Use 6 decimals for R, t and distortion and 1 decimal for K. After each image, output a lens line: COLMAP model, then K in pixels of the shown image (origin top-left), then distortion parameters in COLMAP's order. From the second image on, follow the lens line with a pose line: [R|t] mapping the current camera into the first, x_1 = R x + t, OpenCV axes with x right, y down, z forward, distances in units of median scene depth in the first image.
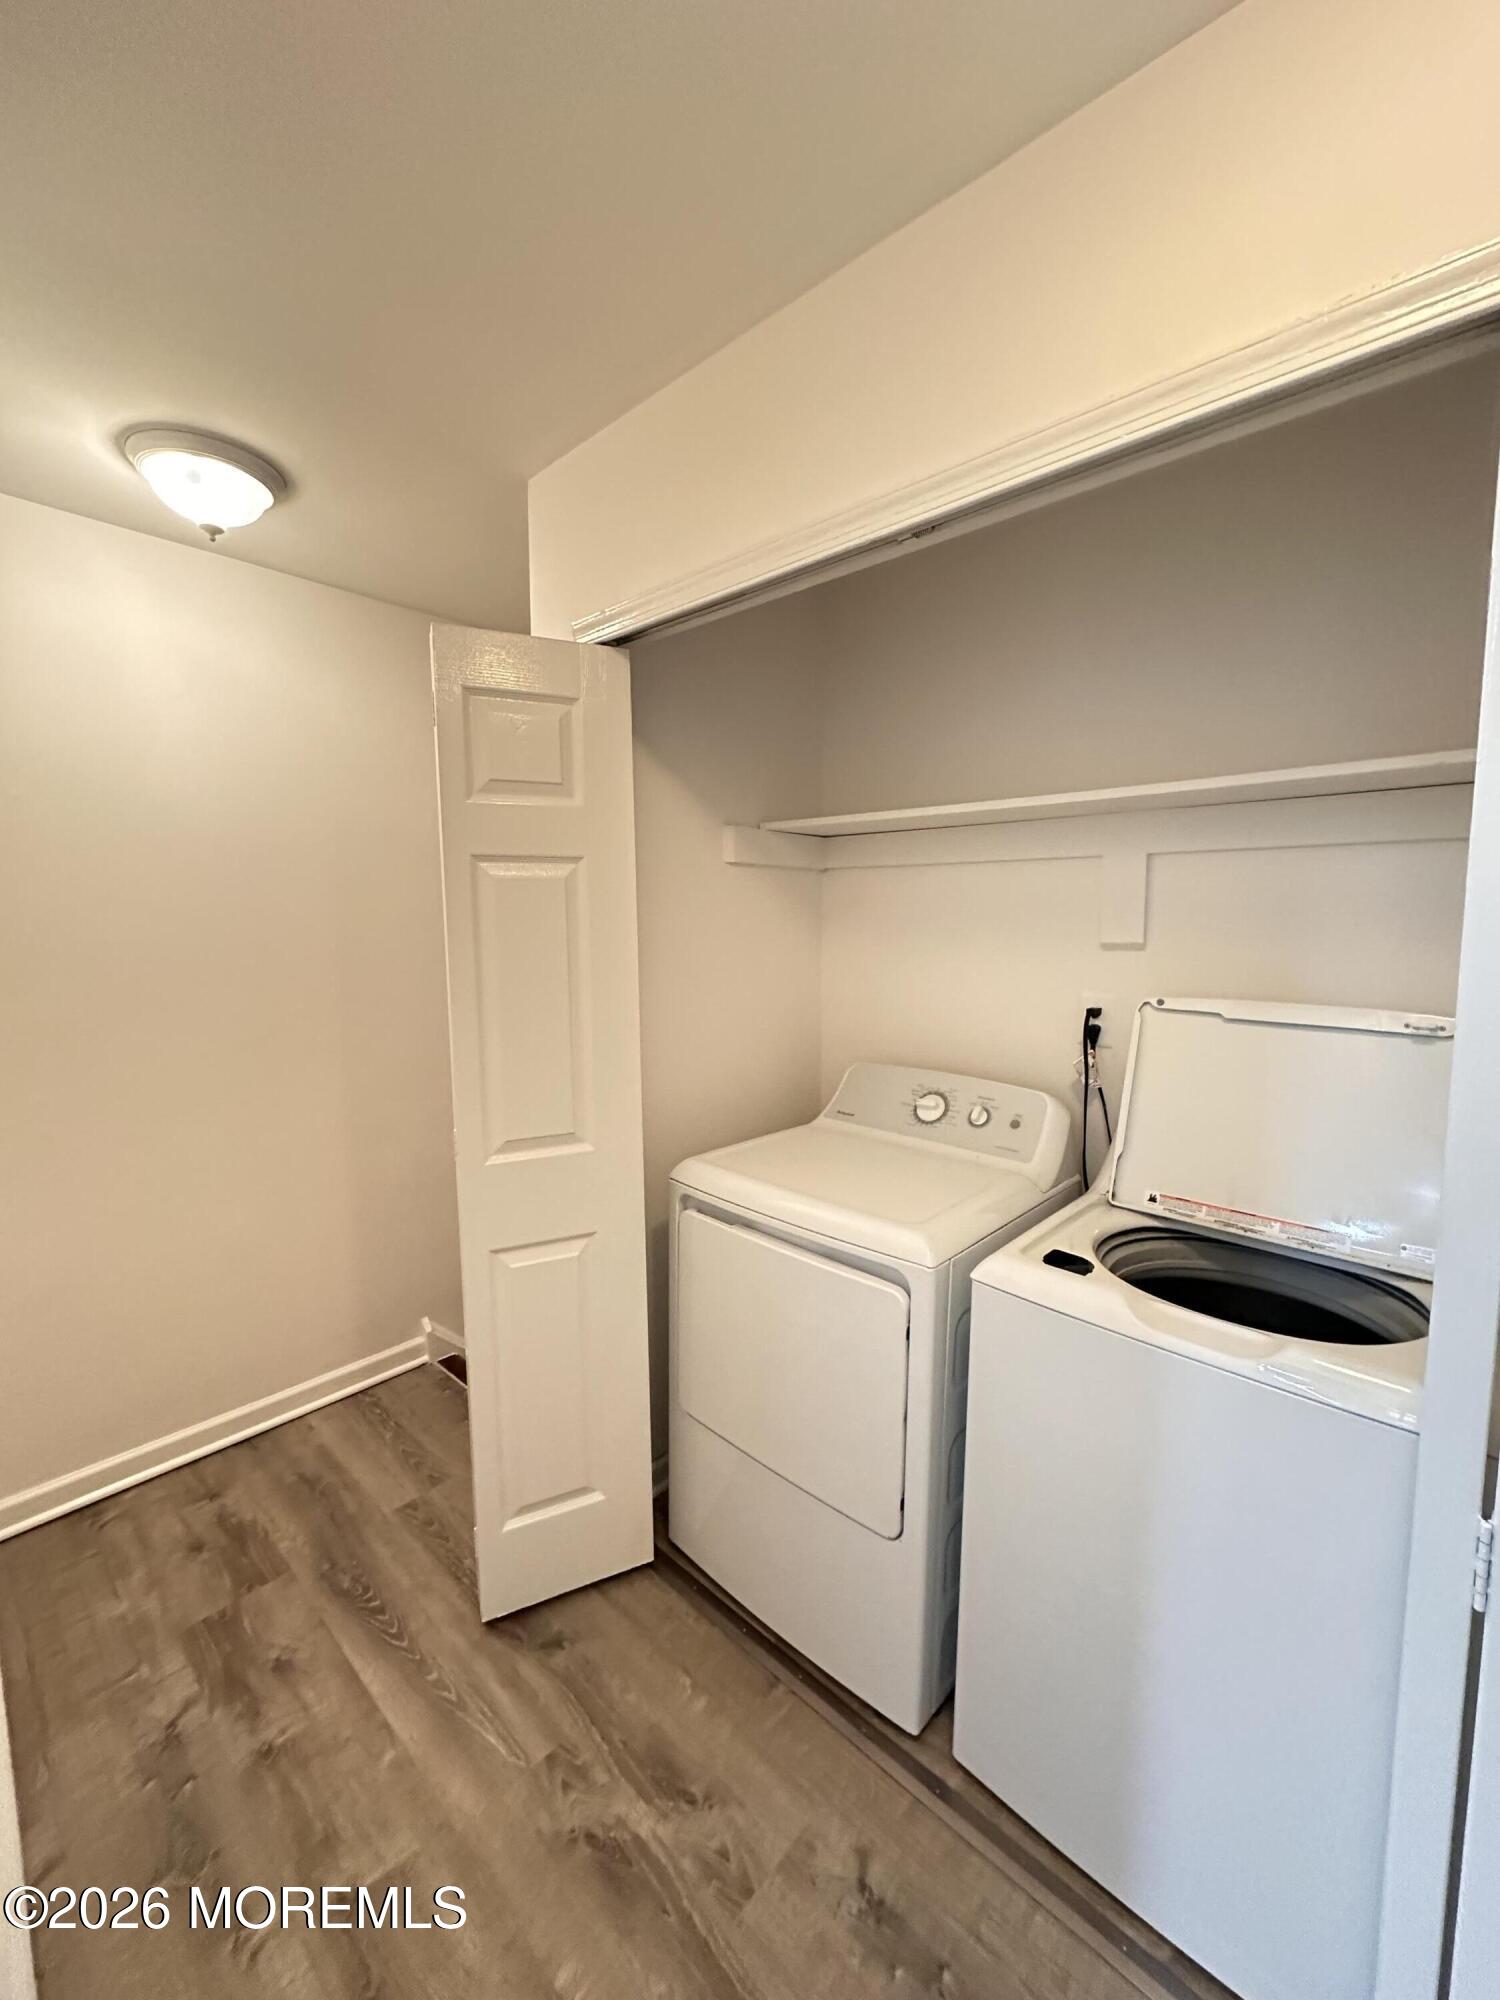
lens RADIAL K [[794.2, 0, 751.5], [0, 794.2, 999.1], [0, 0, 1]] dist [-0.001419, 0.000092]
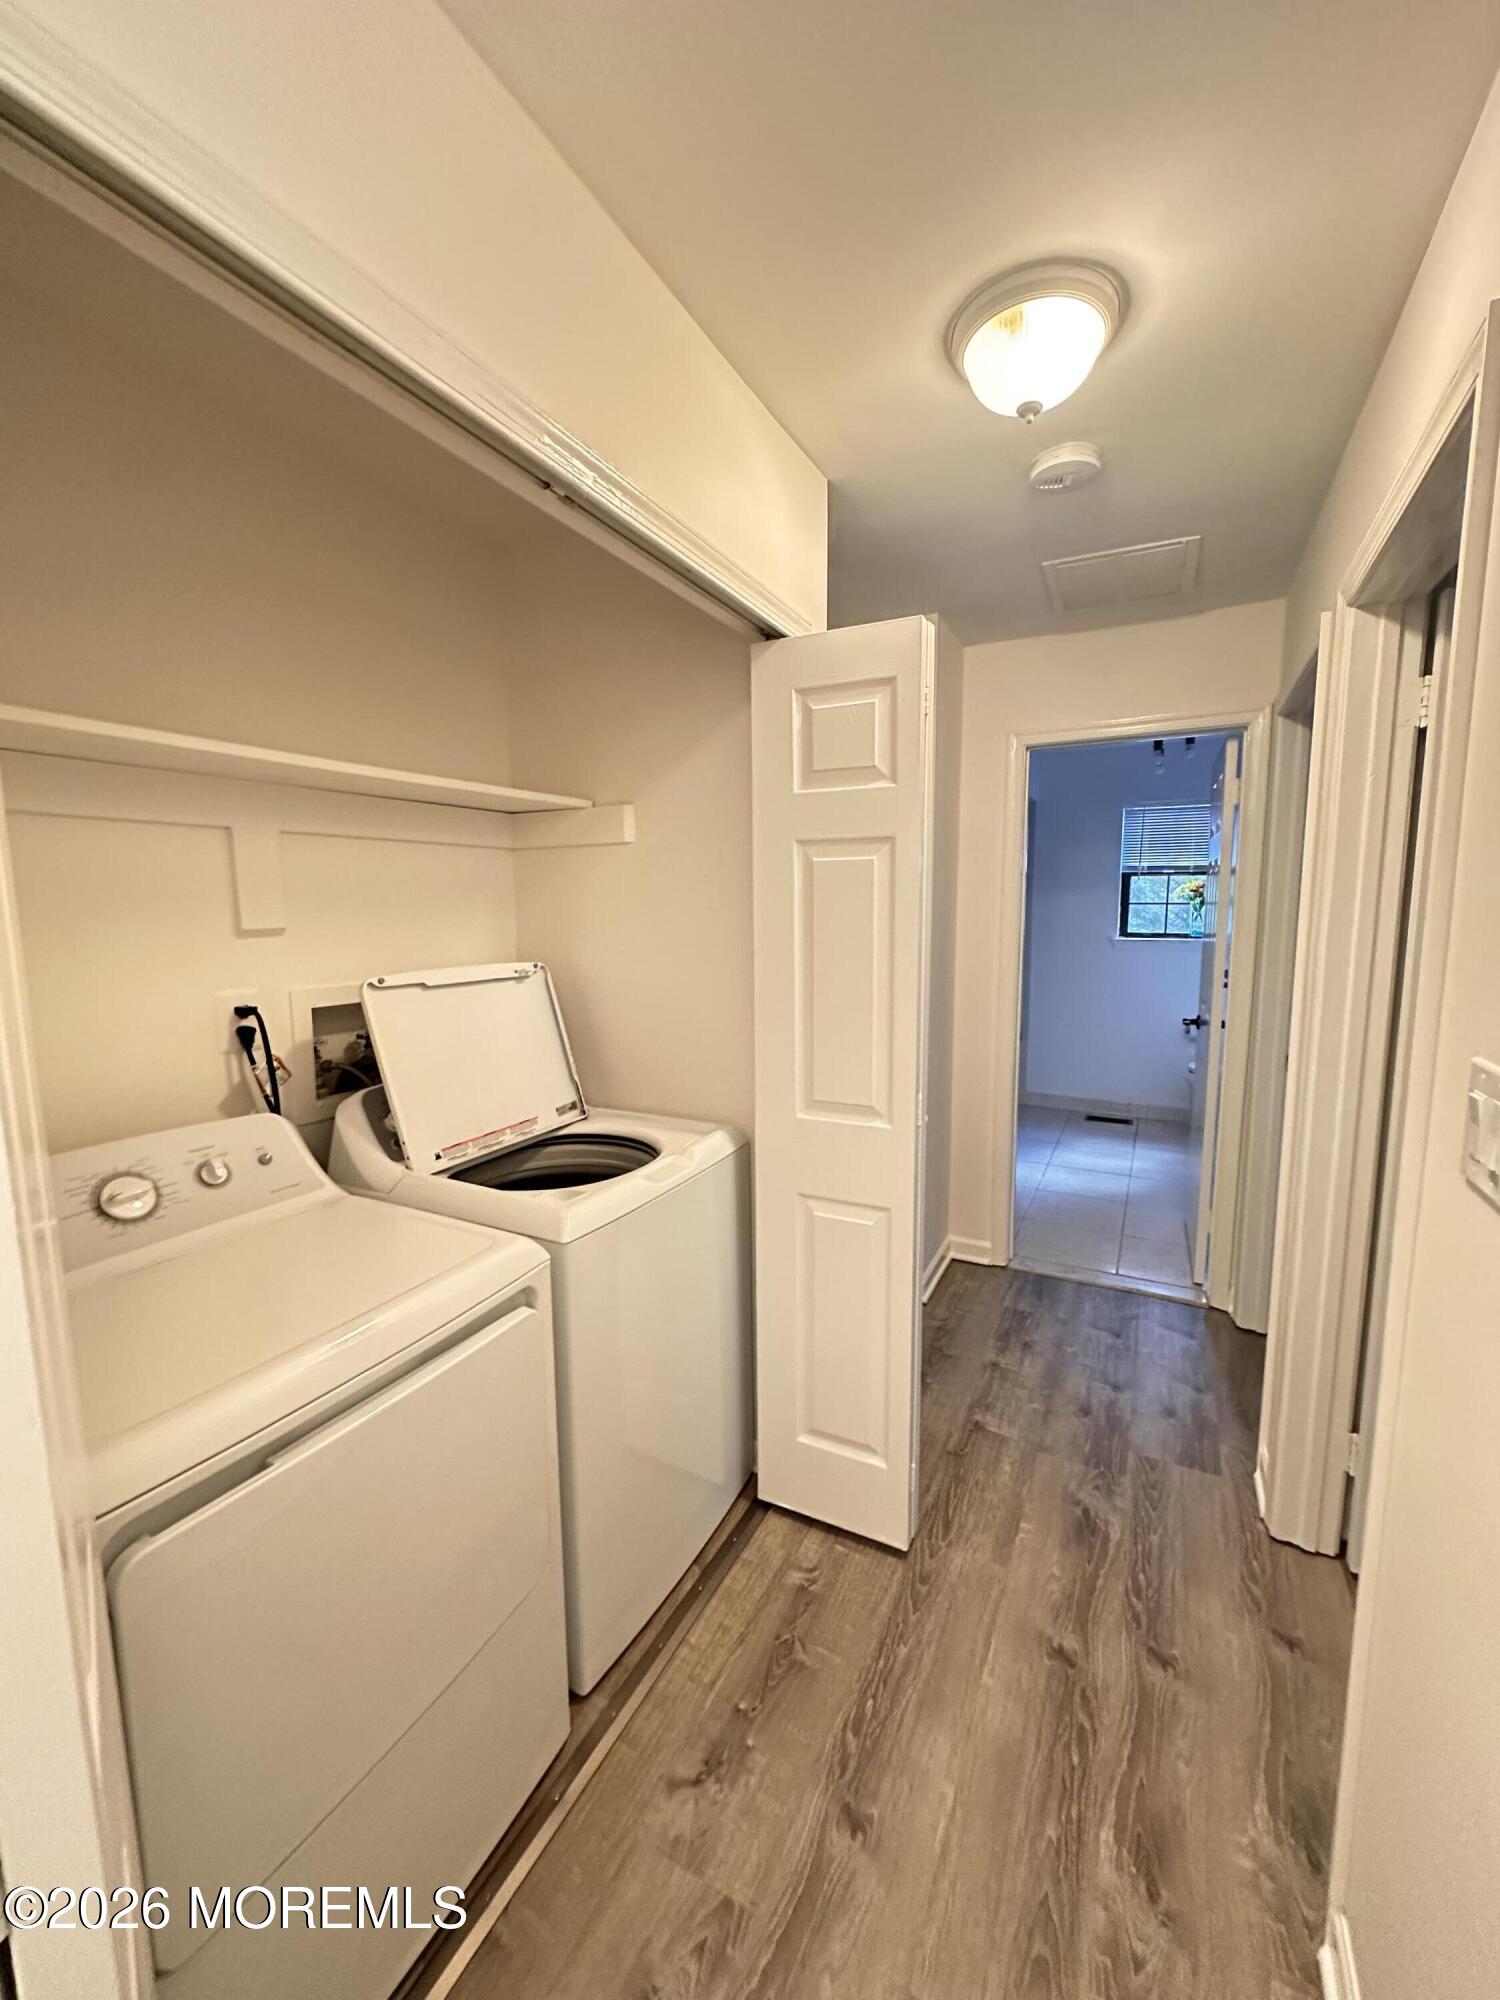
lens RADIAL K [[794.2, 0, 751.5], [0, 794.2, 999.1], [0, 0, 1]] dist [-0.001419, 0.000092]
pose [[-0.261034, -0.117929, 0.958099, -0.641308], [0.103151, 0.983420, 0.149149, -0.081903], [-0.959803, 0.137762, -0.244542, 0.836410]]
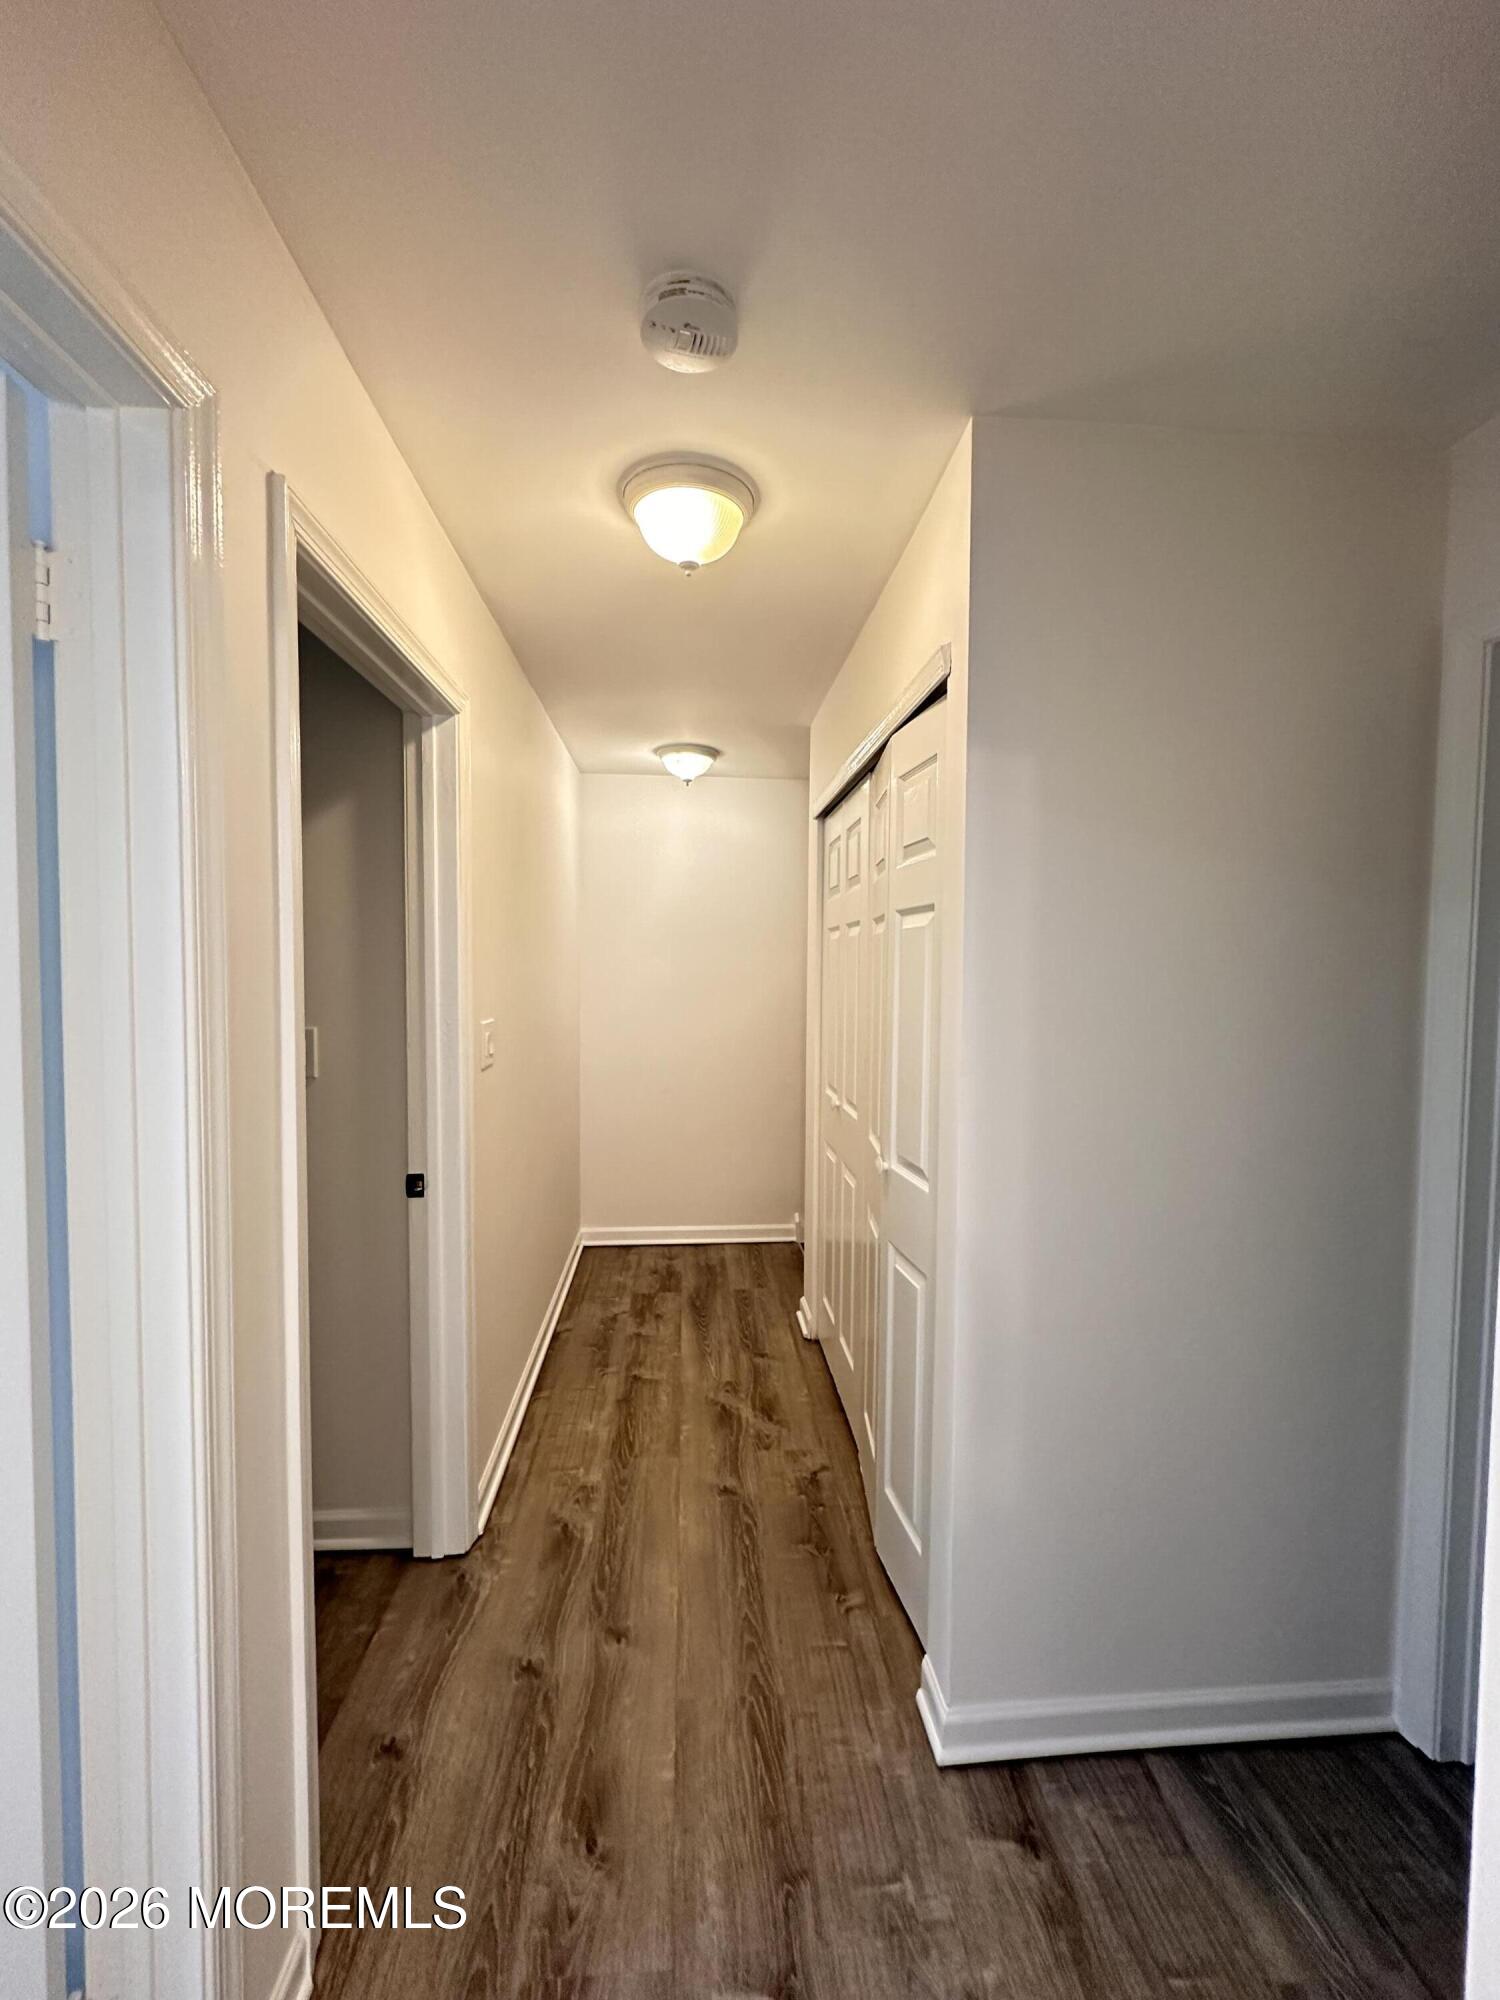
lens RADIAL K [[794.2, 0, 751.5], [0, 794.2, 999.1], [0, 0, 1]] dist [-0.001419, 0.000092]
pose [[0.734862, 0.035249, -0.677300, 1.010680], [-0.077039, 0.996523, -0.031724, 0.055042], [0.673827, 0.075491, 0.735023, -0.454566]]
